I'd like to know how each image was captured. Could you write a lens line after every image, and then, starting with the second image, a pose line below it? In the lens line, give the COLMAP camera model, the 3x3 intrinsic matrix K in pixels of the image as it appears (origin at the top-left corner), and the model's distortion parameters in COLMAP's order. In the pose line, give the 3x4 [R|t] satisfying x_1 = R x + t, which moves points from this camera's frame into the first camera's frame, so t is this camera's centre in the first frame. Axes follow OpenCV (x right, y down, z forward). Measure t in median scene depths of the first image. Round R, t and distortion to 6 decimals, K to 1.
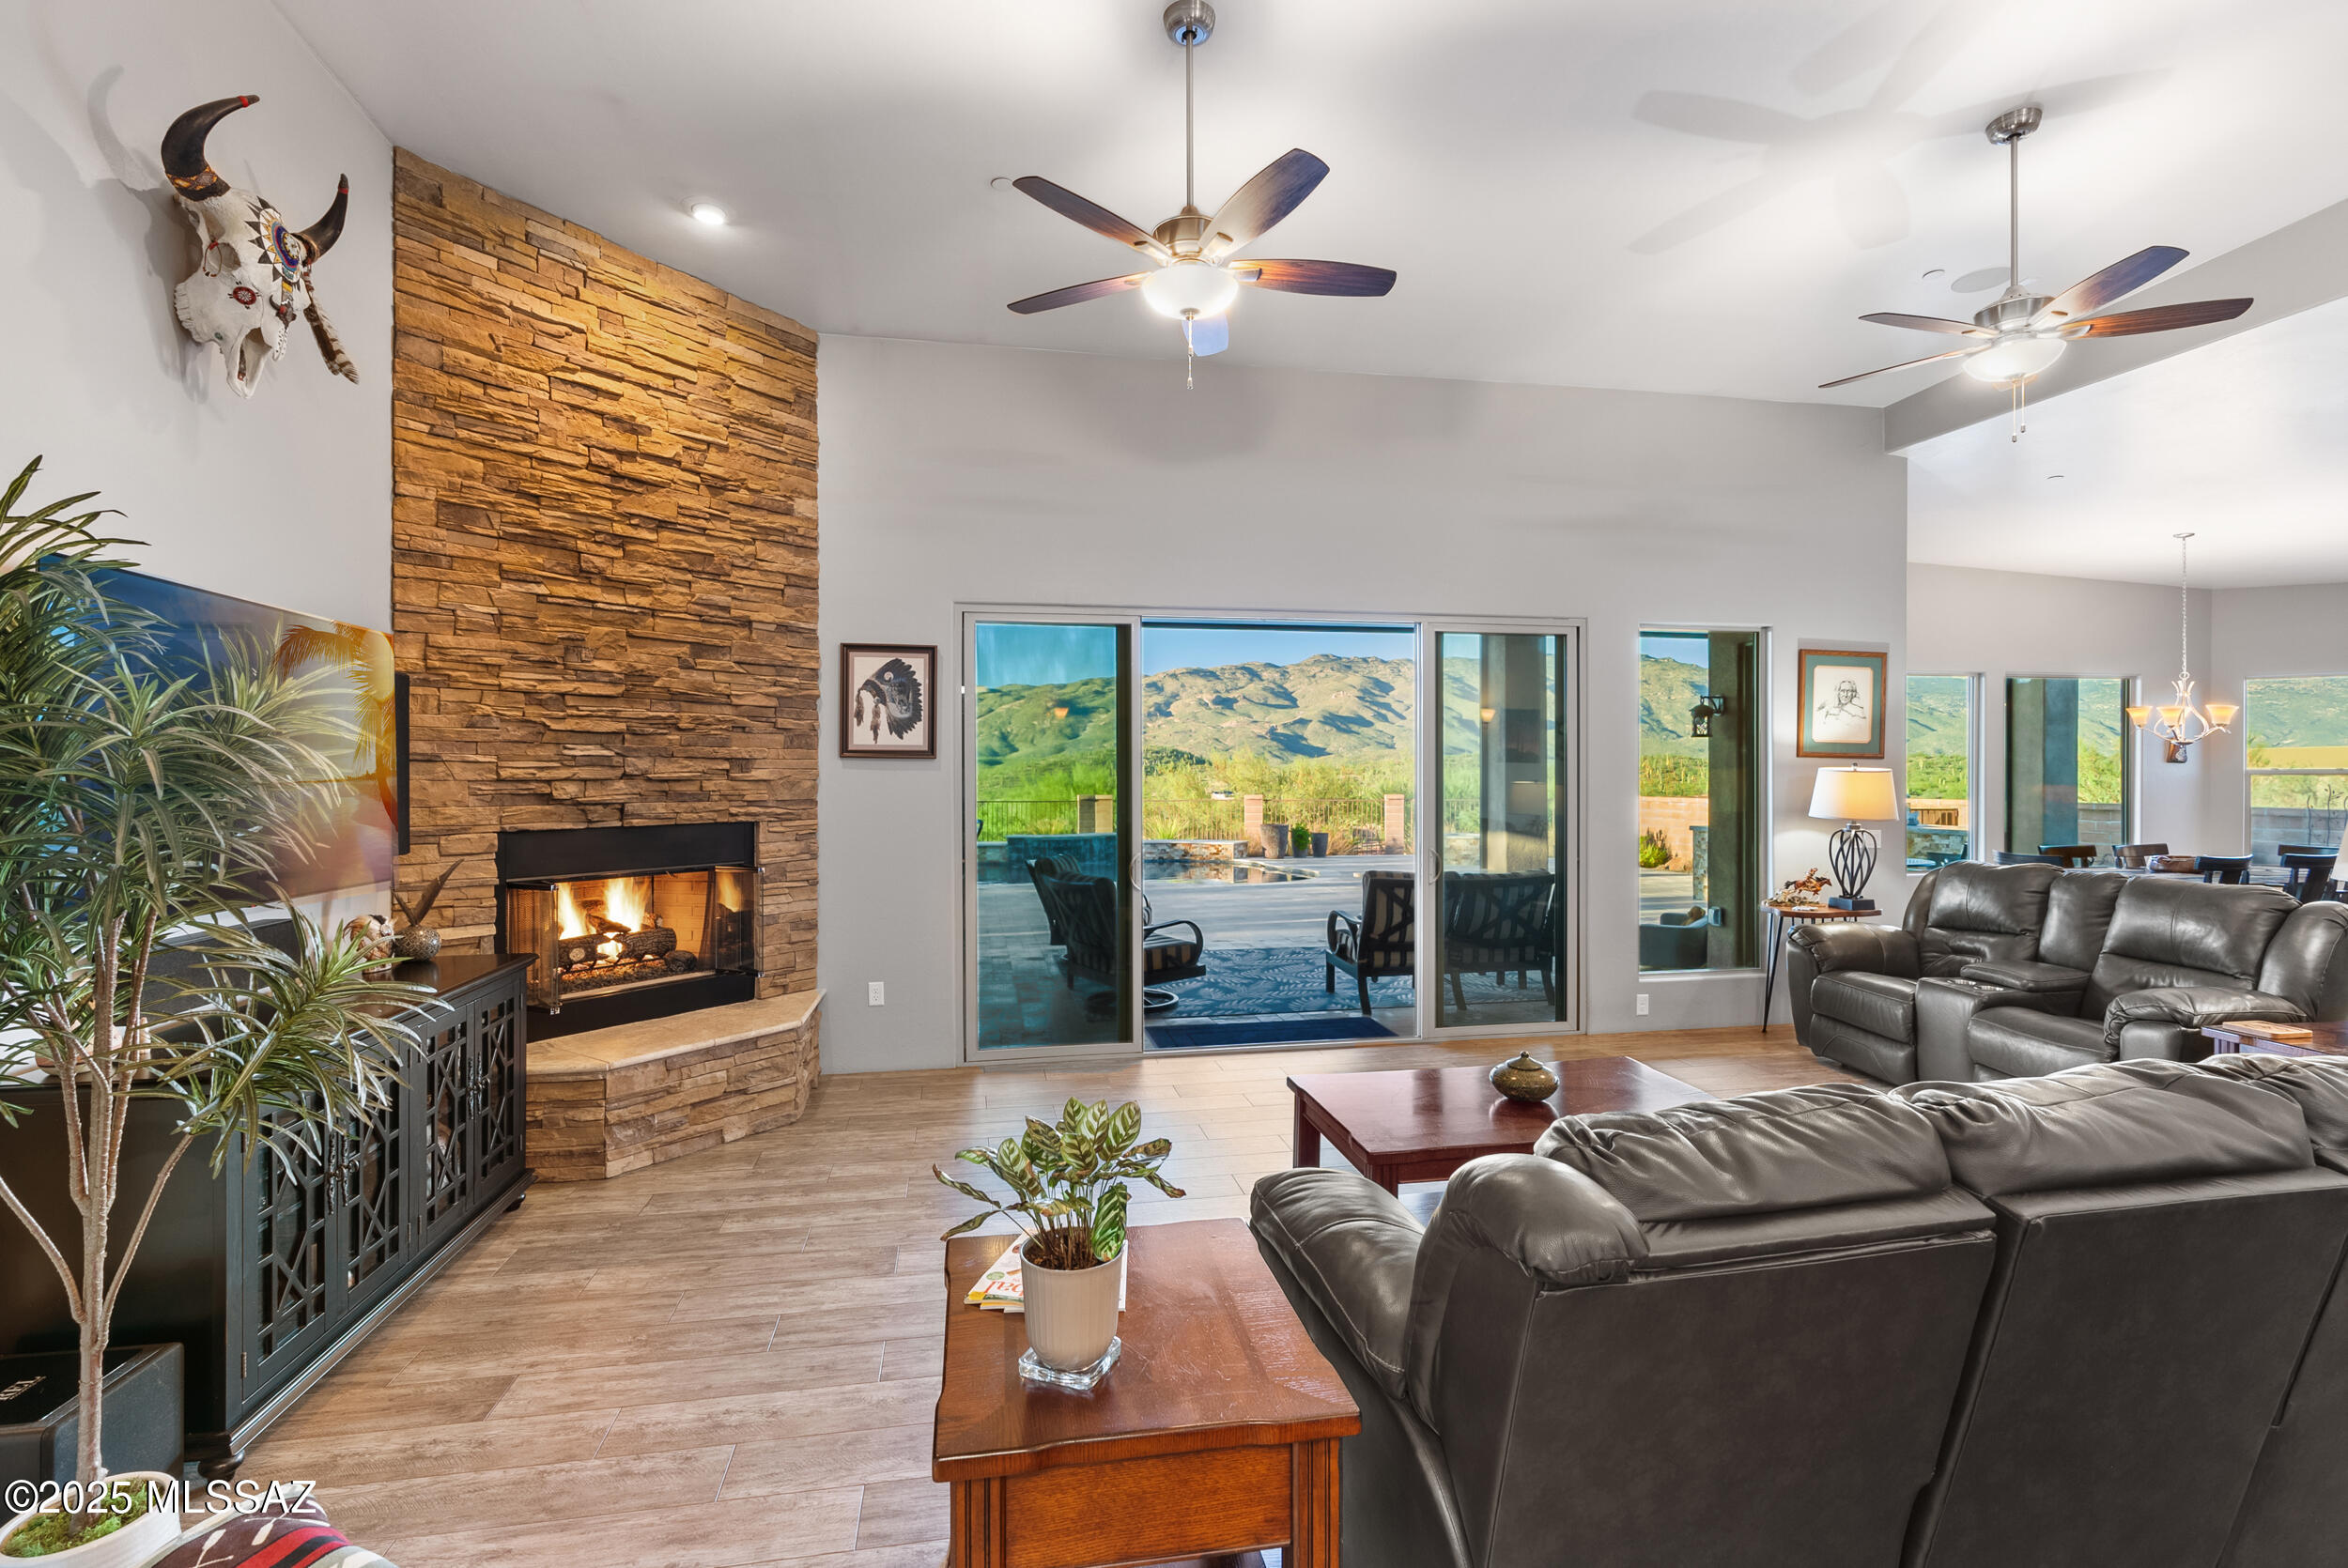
lens RADIAL K [[1069.9, 0, 1158.5], [0, 1069.9, 776.2], [0, 0, 1]] dist [-0.006564, 0.002491]
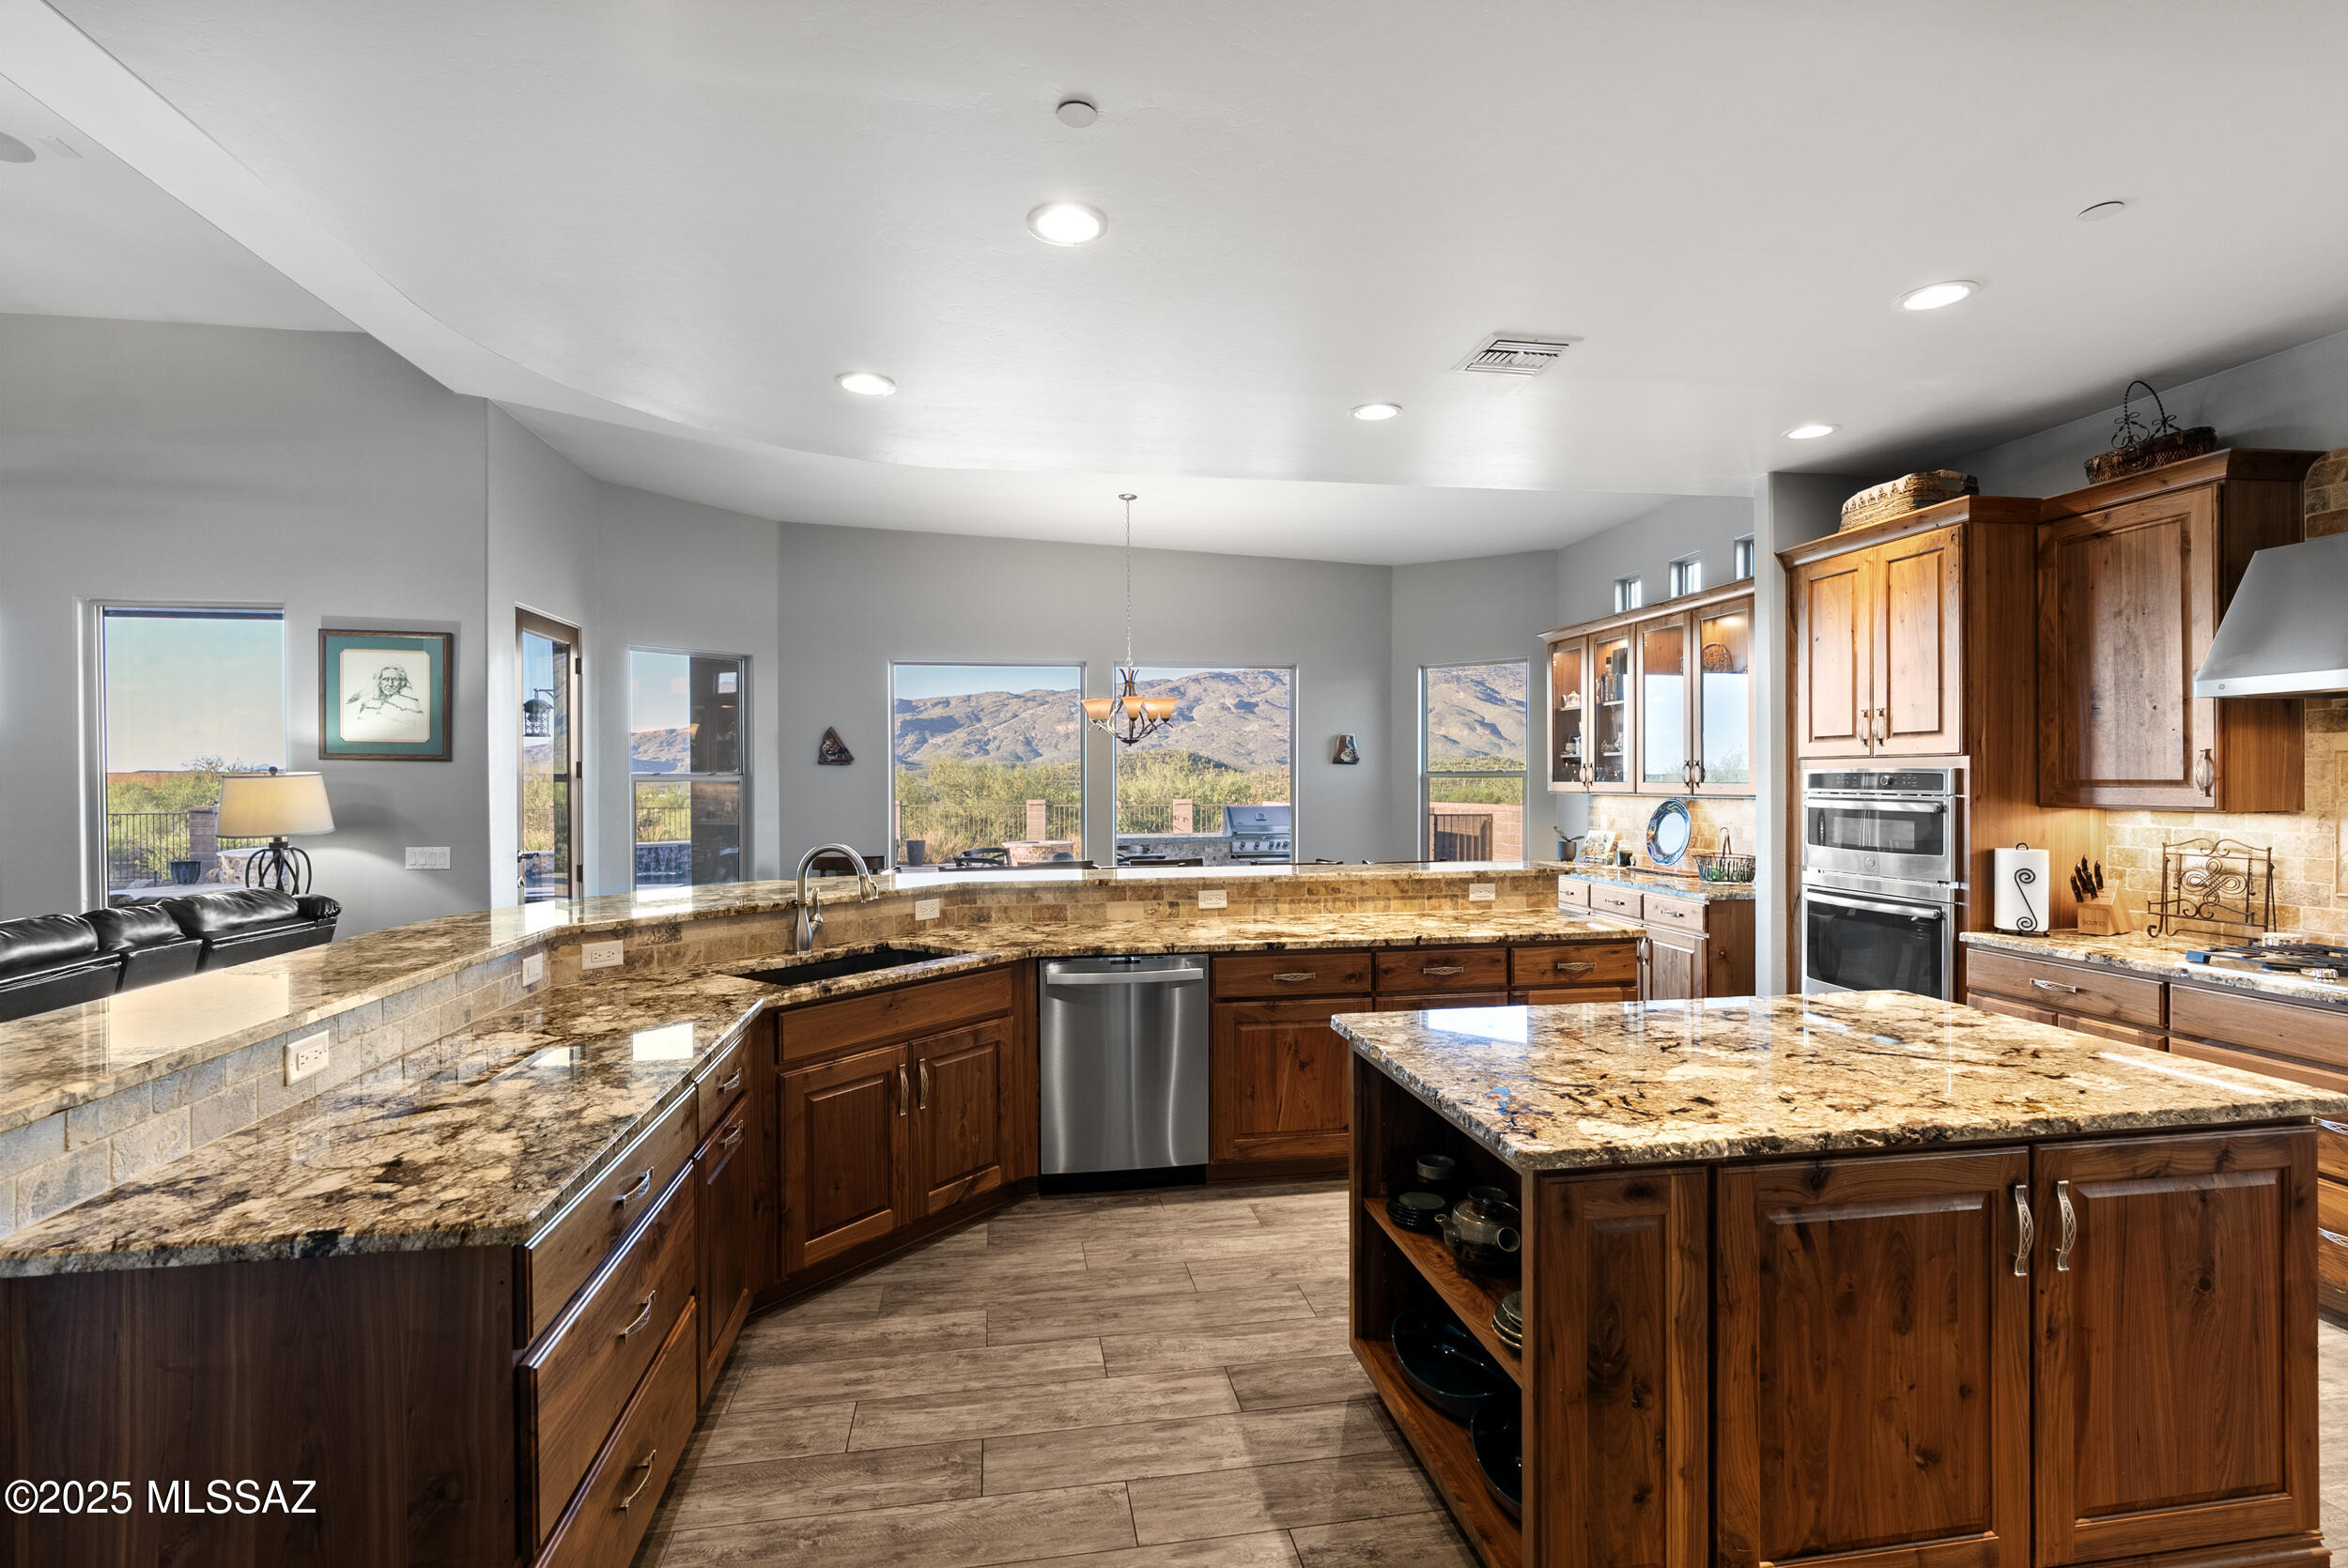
lens RADIAL K [[1069.9, 0, 1168.4], [0, 1069.9, 771.7], [0, 0, 1]] dist [-0.006564, 0.002491]
pose [[0.999851, -0.003525, -0.016902, 1.625087], [0.003383, 0.999959, -0.008410, 0.001012], [0.016931, 0.008351, 0.999822, 0.233517]]
